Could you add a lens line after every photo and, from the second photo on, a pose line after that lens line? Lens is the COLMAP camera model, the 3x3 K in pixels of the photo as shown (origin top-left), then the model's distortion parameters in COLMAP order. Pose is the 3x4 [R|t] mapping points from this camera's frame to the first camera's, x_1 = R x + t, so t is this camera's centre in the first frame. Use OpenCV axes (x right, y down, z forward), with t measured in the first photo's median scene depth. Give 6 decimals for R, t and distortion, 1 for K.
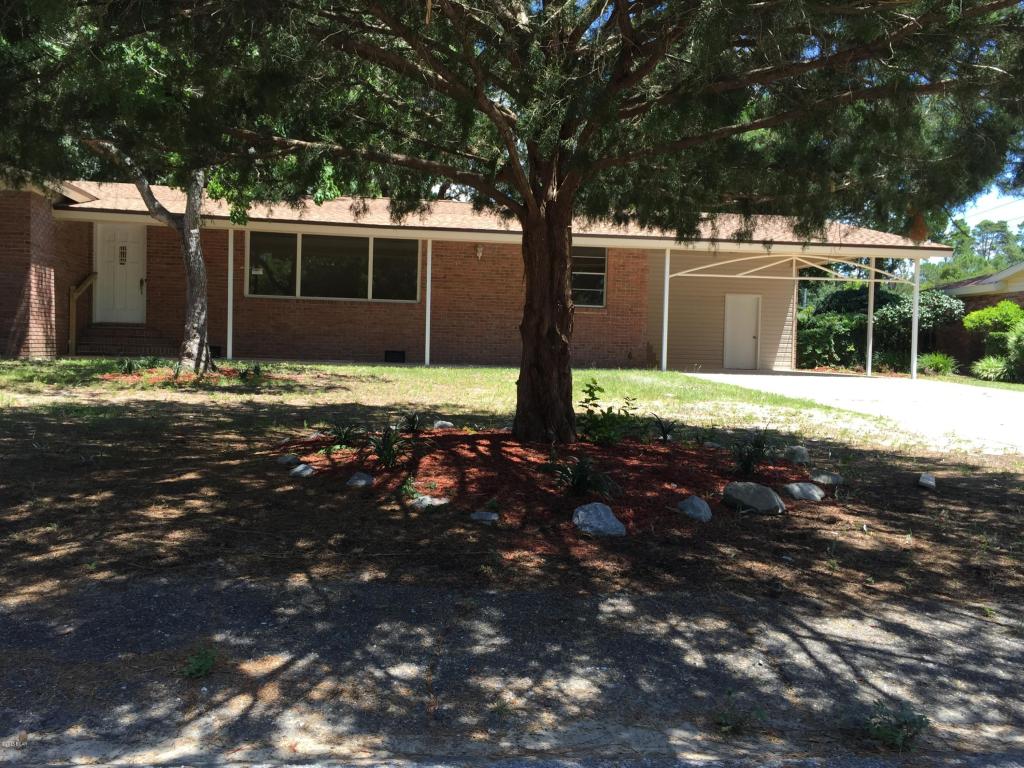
lens RADIAL K [[891.5, 0, 511.4], [0, 891.5, 377.3], [0, 0, 1]] dist [0.087648, -0.113314]
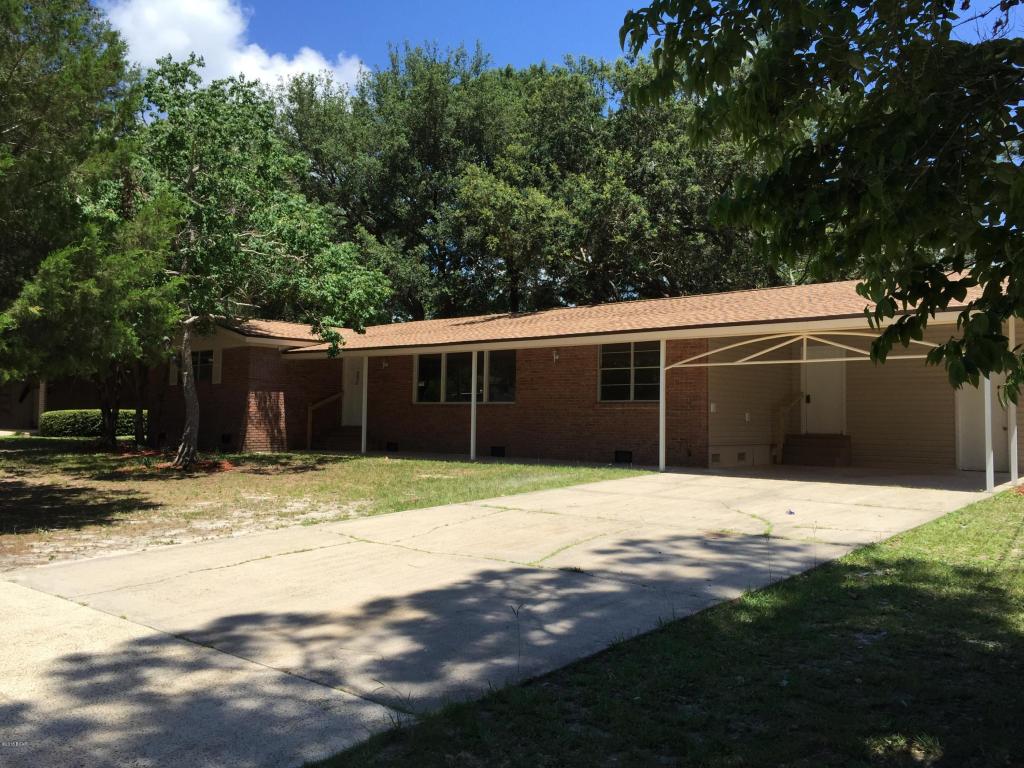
lens RADIAL K [[891.5, 0, 511.4], [0, 891.5, 377.3], [0, 0, 1]] dist [0.087648, -0.113314]
pose [[0.647499, -0.056104, -0.759998, 0.775934], [-0.025157, 0.995169, -0.094898, -0.009398], [0.761651, 0.080566, 0.642960, 0.263074]]
